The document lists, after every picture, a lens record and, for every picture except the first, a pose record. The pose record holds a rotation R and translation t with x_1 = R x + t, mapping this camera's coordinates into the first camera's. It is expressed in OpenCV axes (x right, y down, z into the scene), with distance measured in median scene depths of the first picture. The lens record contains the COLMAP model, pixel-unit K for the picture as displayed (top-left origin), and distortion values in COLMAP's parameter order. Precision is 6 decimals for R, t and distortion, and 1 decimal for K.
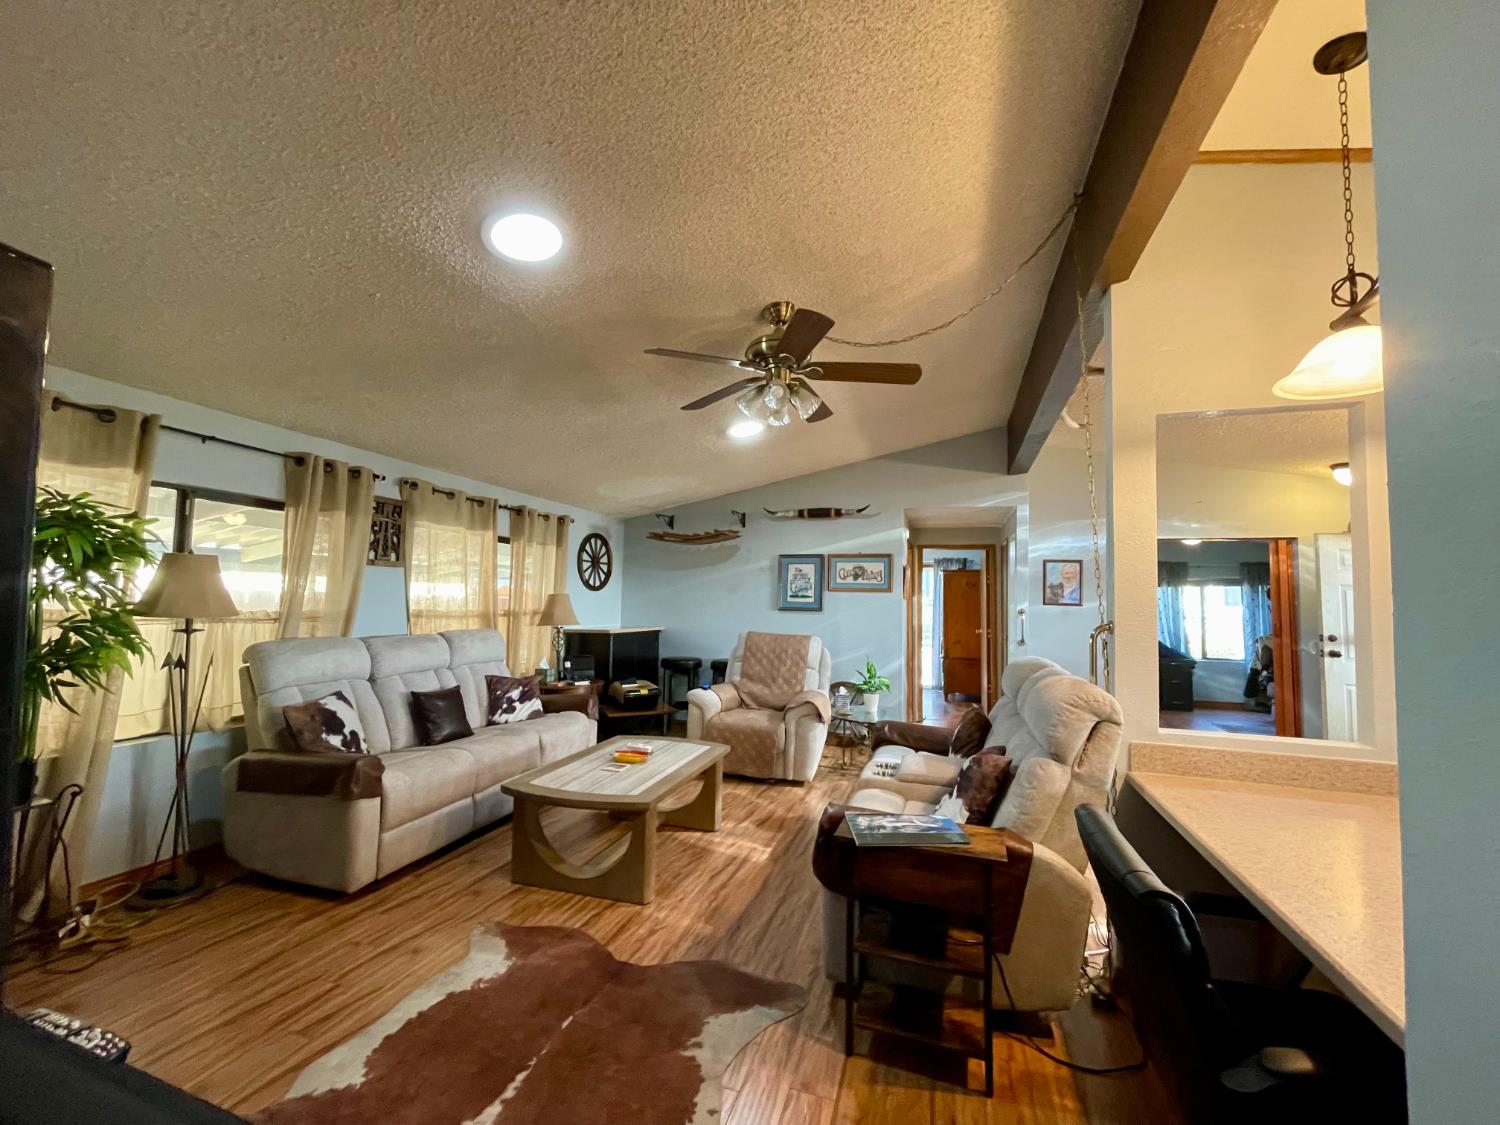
lens RADIAL K [[610.6, 0, 743.8], [0, 610.6, 564.7], [0, 0, 1]] dist [-0.002392, -0.000134]
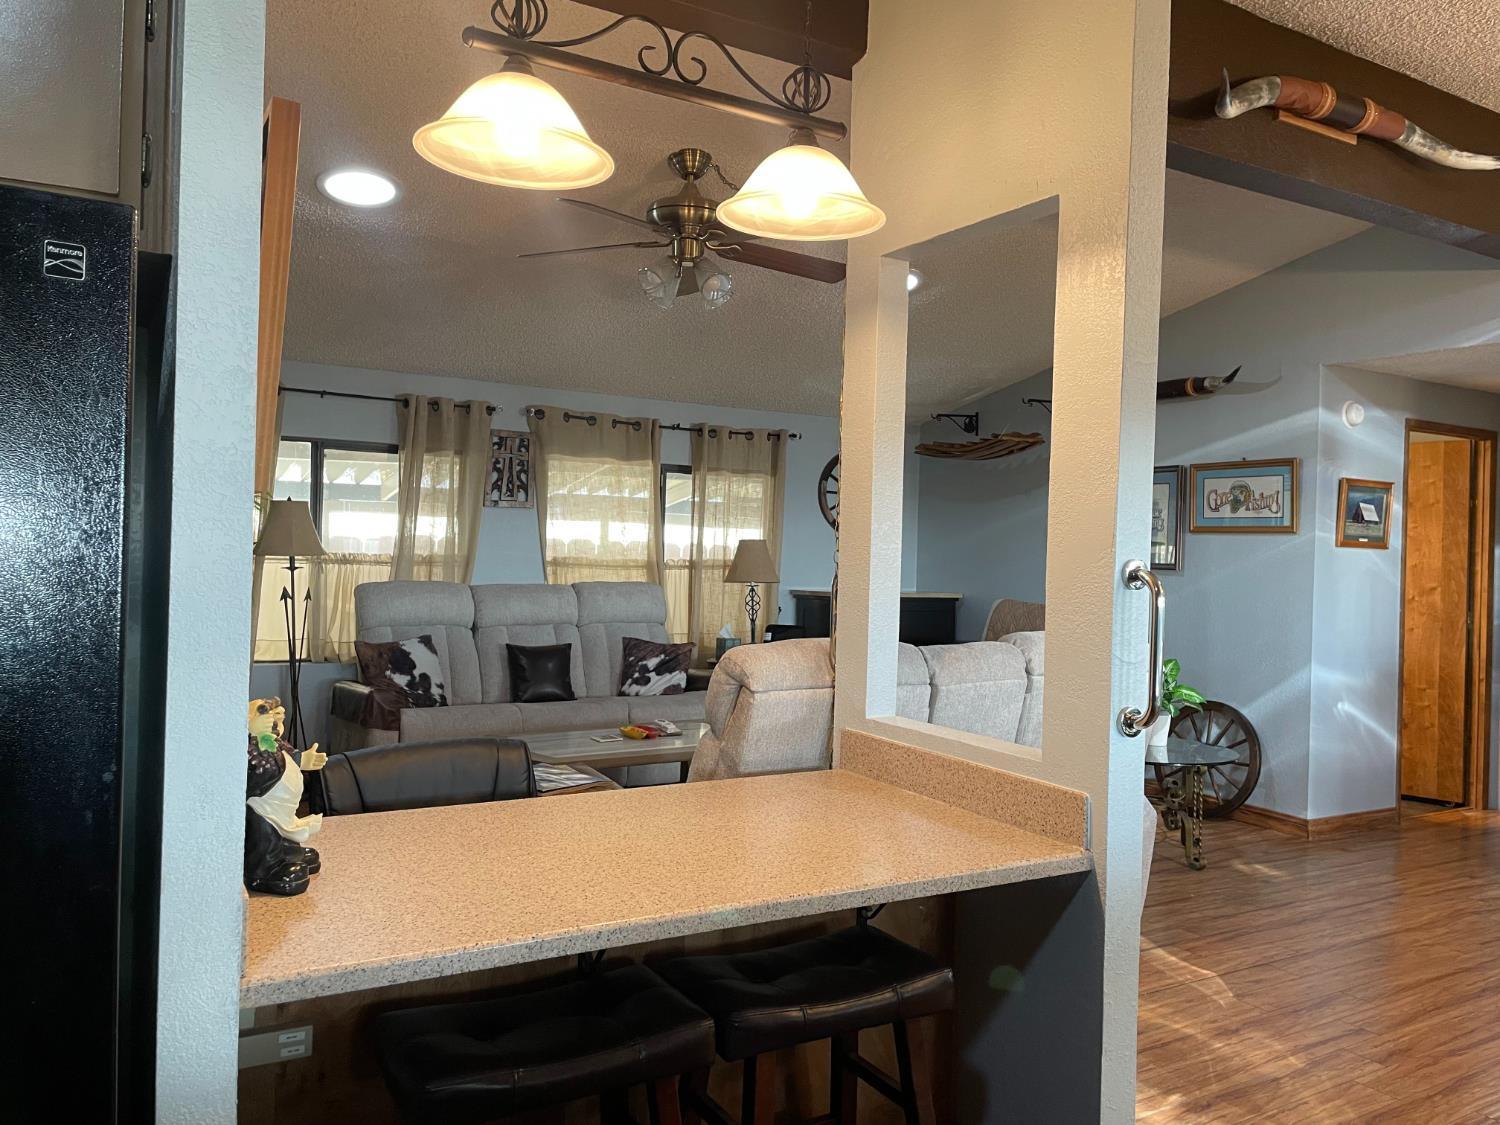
lens RADIAL K [[1132.1, 0, 761.8], [0, 1132.1, 557.5], [0, 0, 1]] dist [0.086635, -0.117906]
pose [[0.757709, 0.004729, -0.652576, 0.838589], [0.030151, 0.998652, 0.042246, 0.017861], [0.651896, -0.051686, 0.756545, -0.033973]]
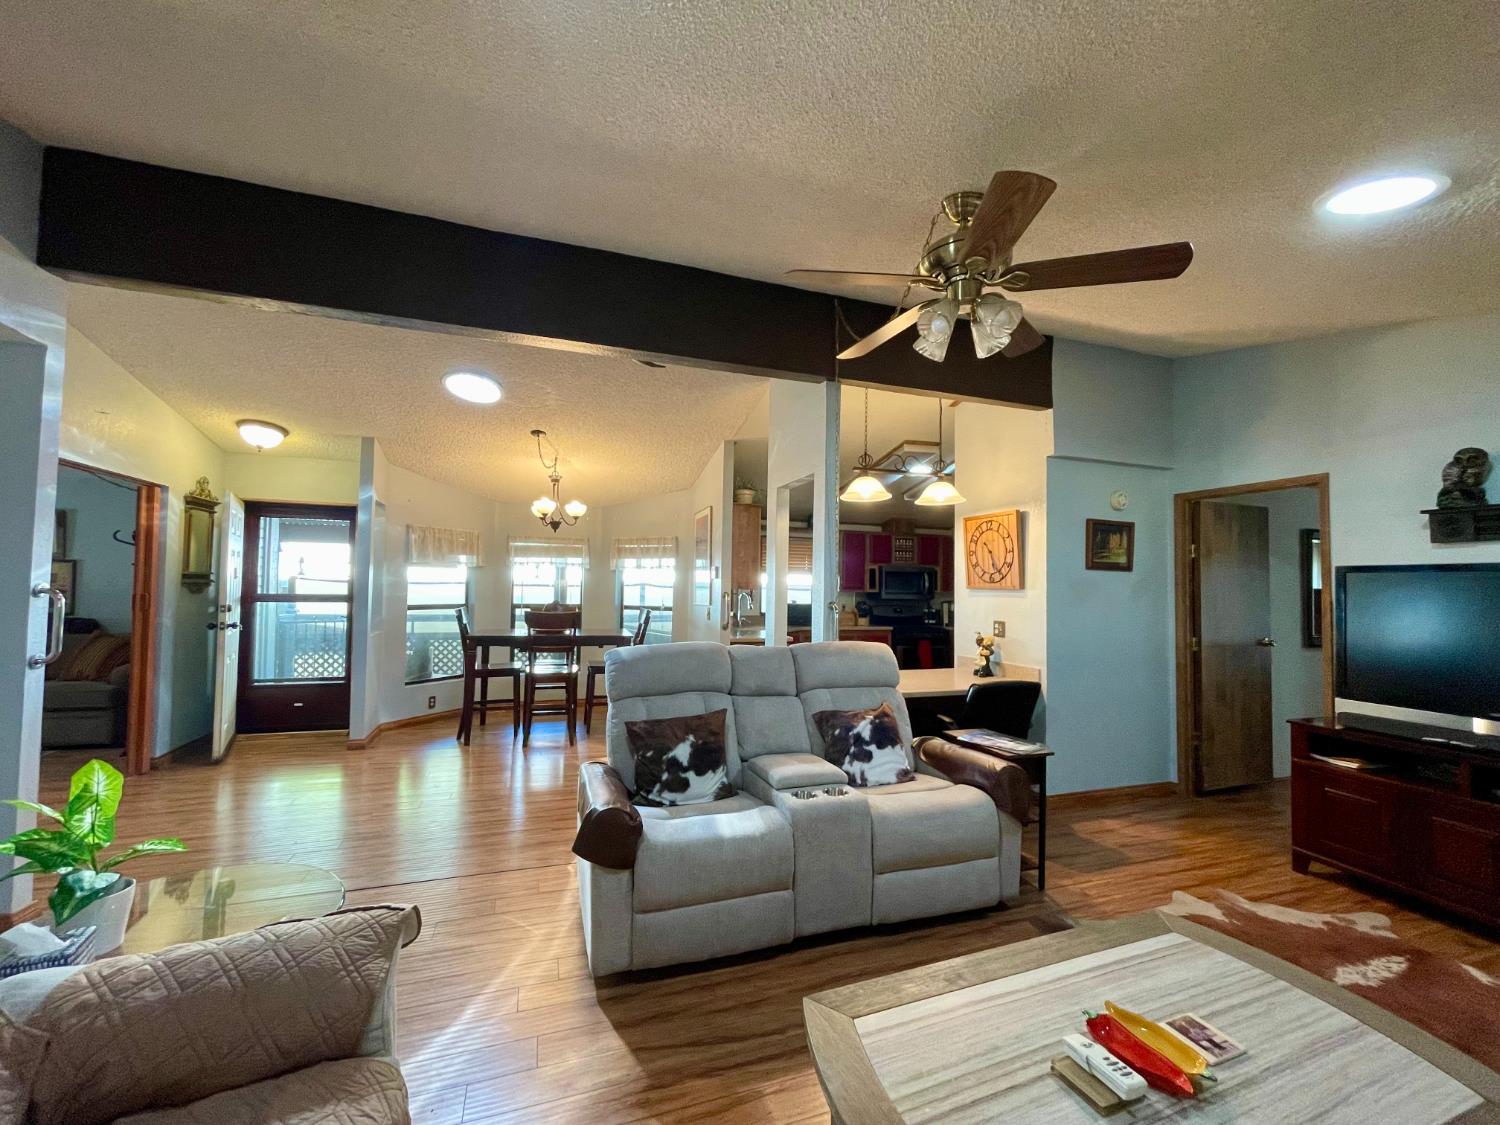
lens RADIAL K [[610.6, 0, 743.8], [0, 610.6, 564.7], [0, 0, 1]] dist [-0.002392, -0.000134]
pose [[-0.604016, -0.005484, 0.796953, -0.292557], [-0.081478, 0.995162, -0.054904, 0.063699], [-0.792796, -0.098097, -0.601541, 1.279485]]
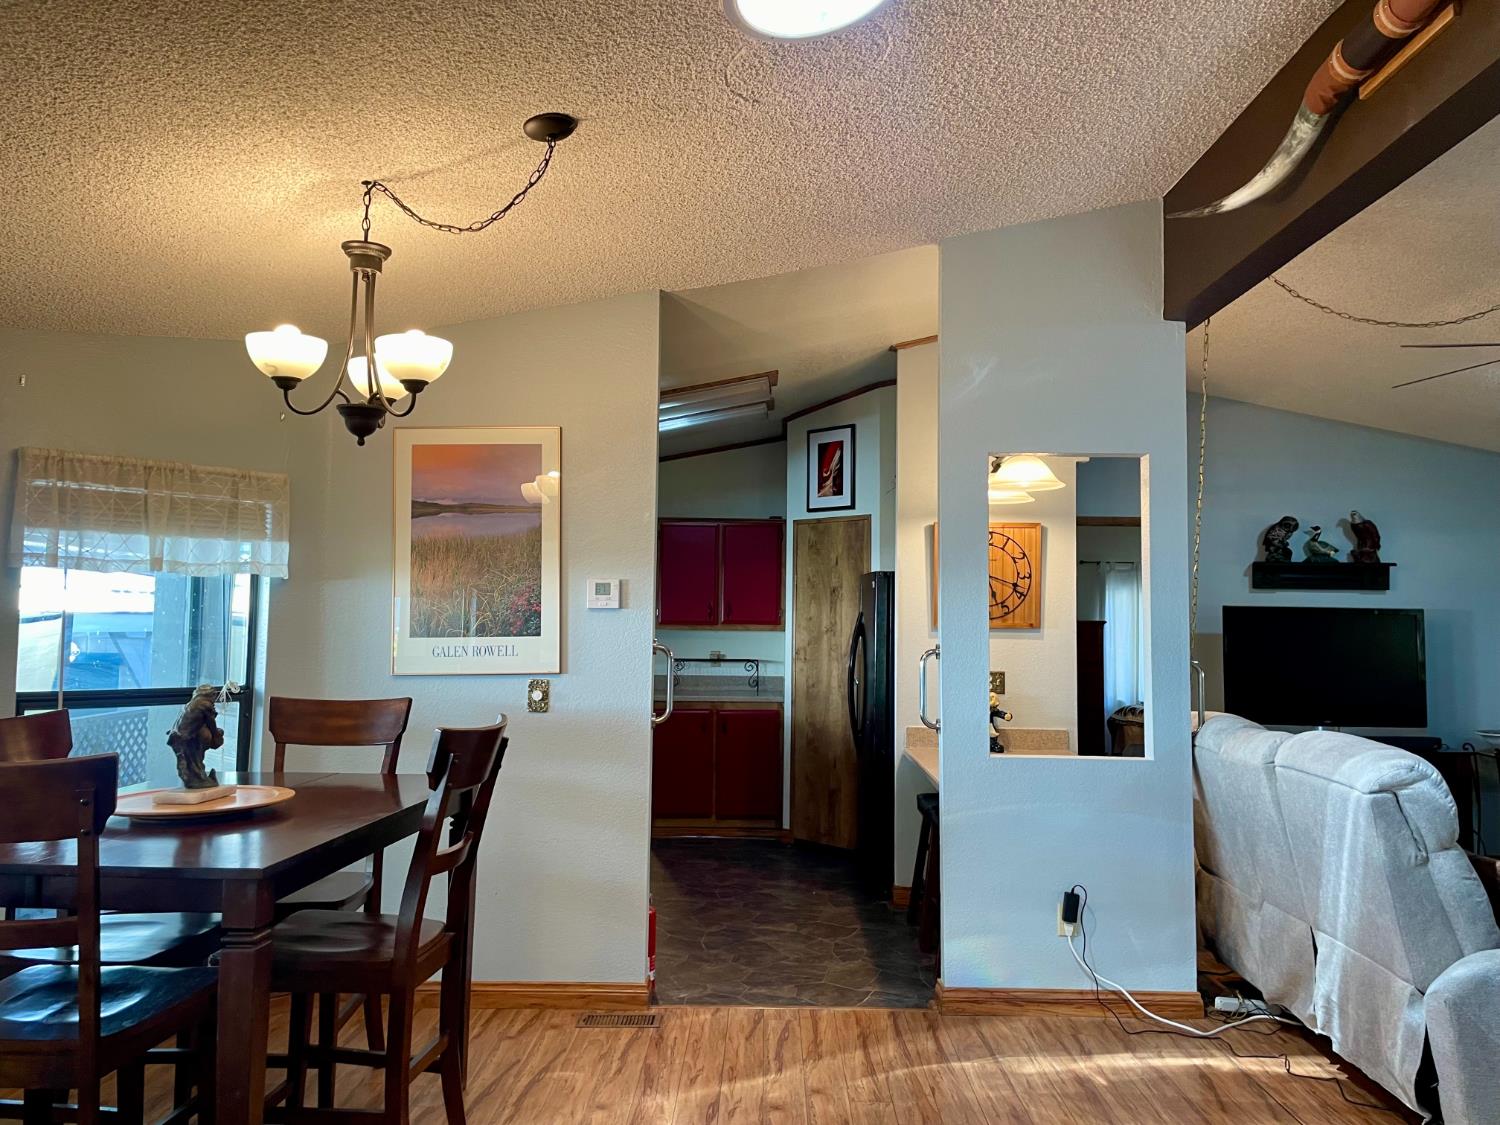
lens RADIAL K [[1132.1, 0, 761.8], [0, 1132.1, 557.5], [0, 0, 1]] dist [0.086635, -0.117906]
pose [[-0.949369, -0.054059, -0.309476, 1.132736], [-0.015993, 0.992123, -0.124240, 0.110041], [0.313755, -0.113001, -0.942756, 1.574886]]
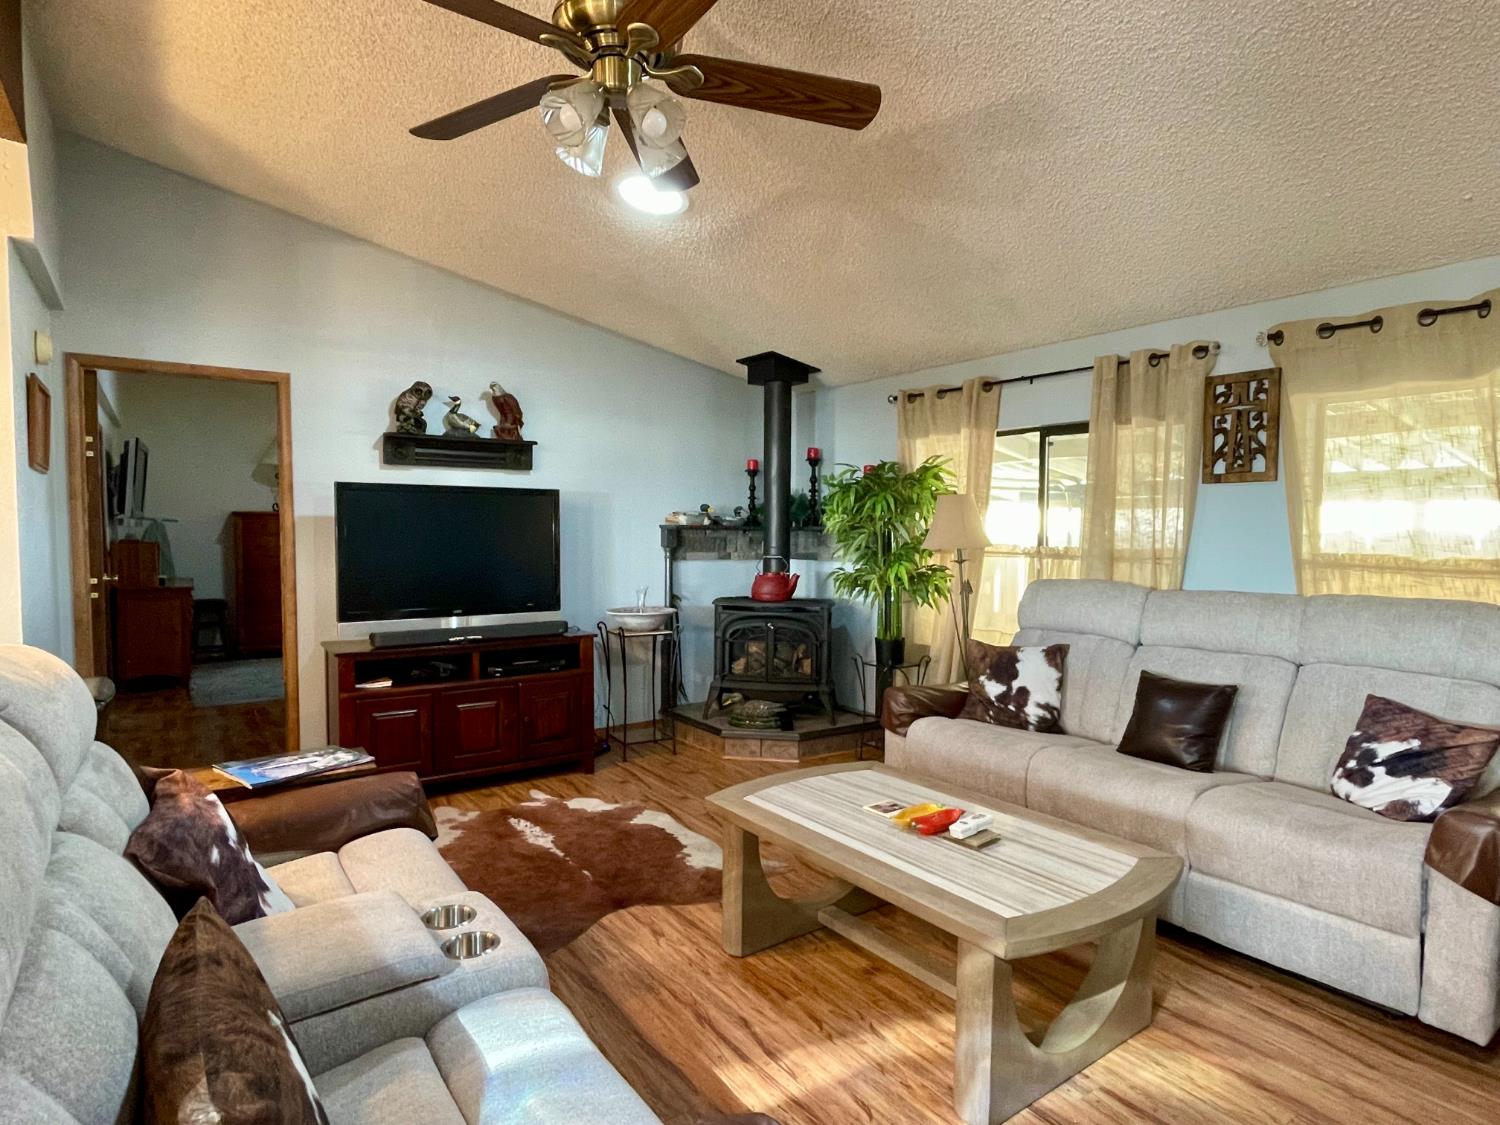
lens RADIAL K [[840.2, 0, 745.7], [0, 840.2, 566.6], [0, 0, 1]] dist [0.001953, -0.000761]
pose [[-0.598335, 0.011079, -0.801170, 0.442375], [0.030913, 0.999479, -0.009266, 0.087643], [0.800650, -0.030311, -0.598365, 1.179289]]
